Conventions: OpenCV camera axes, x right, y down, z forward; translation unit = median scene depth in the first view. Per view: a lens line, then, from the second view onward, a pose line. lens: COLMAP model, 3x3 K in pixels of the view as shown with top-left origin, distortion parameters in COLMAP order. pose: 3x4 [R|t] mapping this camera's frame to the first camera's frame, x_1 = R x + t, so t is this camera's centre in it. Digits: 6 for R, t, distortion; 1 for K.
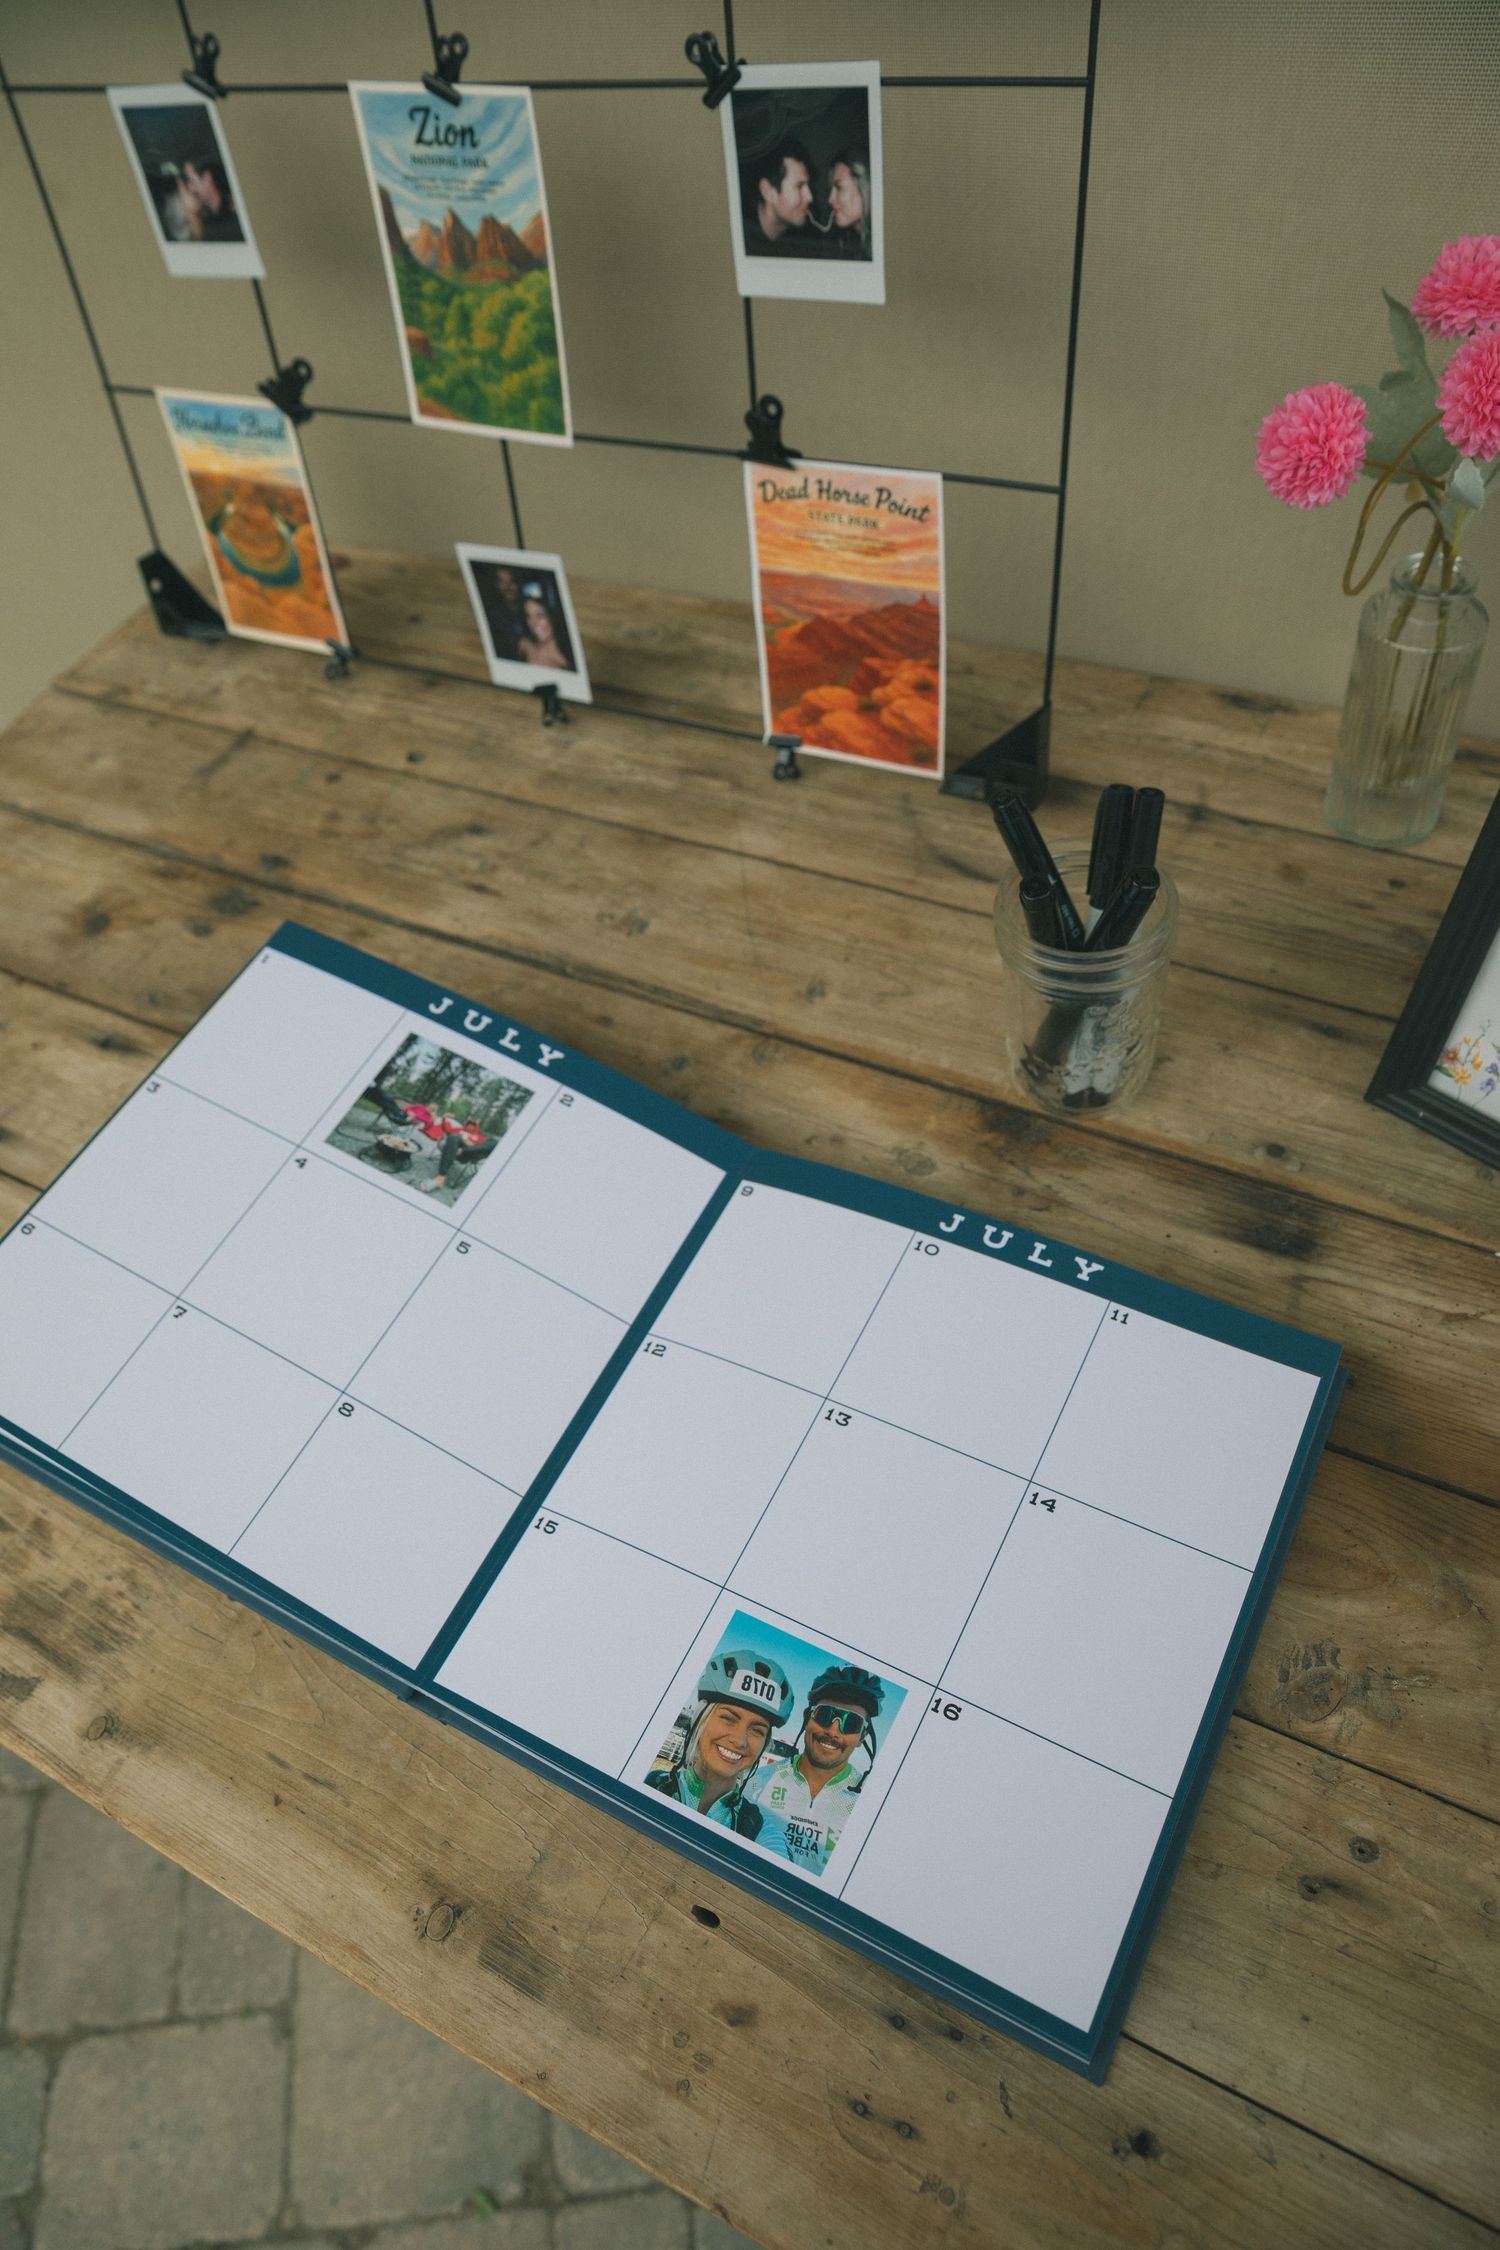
lens RADIAL K [[1484.0, 0, 750.0], [0, 1484.0, 1125.0], [0, 0, 1]] dist [-0.120728, 0.082110]
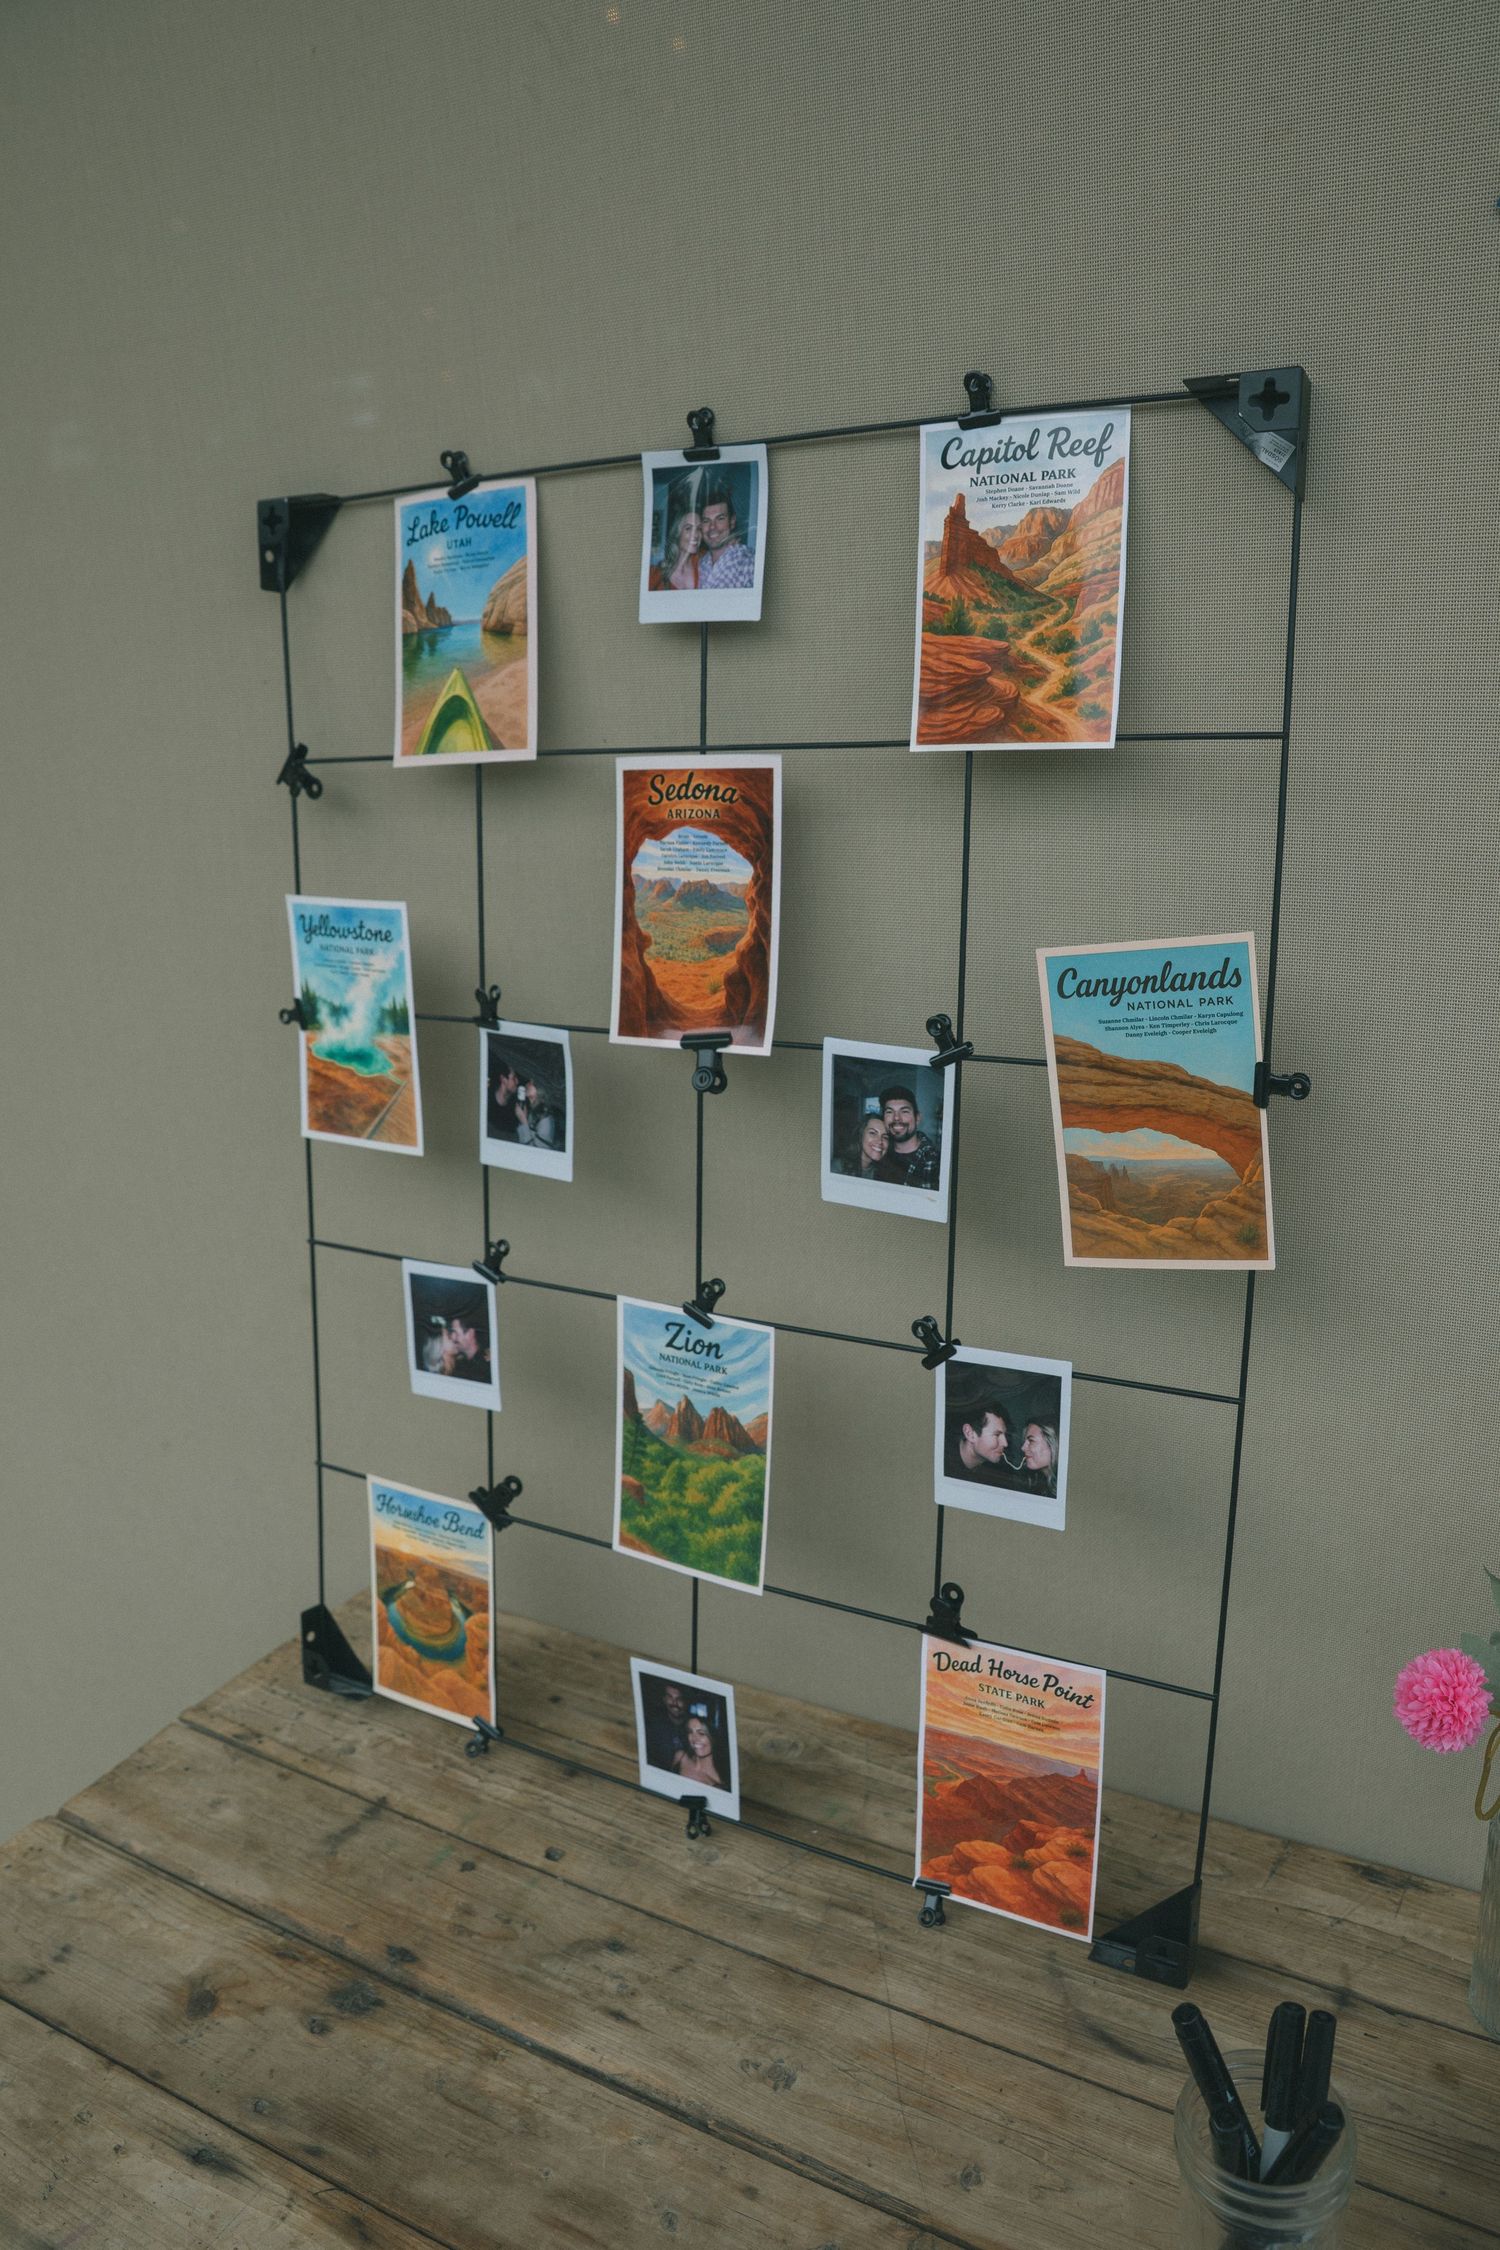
lens RADIAL K [[1680.2, 0, 778.7], [0, 1680.2, 1126.5], [0, 0, 1]] dist [-0.116573, 0.083171]
pose [[0.995685, 0.092794, 0.000572, -0.139175], [-0.077017, 0.829805, -0.552713, -0.061890], [-0.051764, 0.550284, 0.833371, -0.248169]]
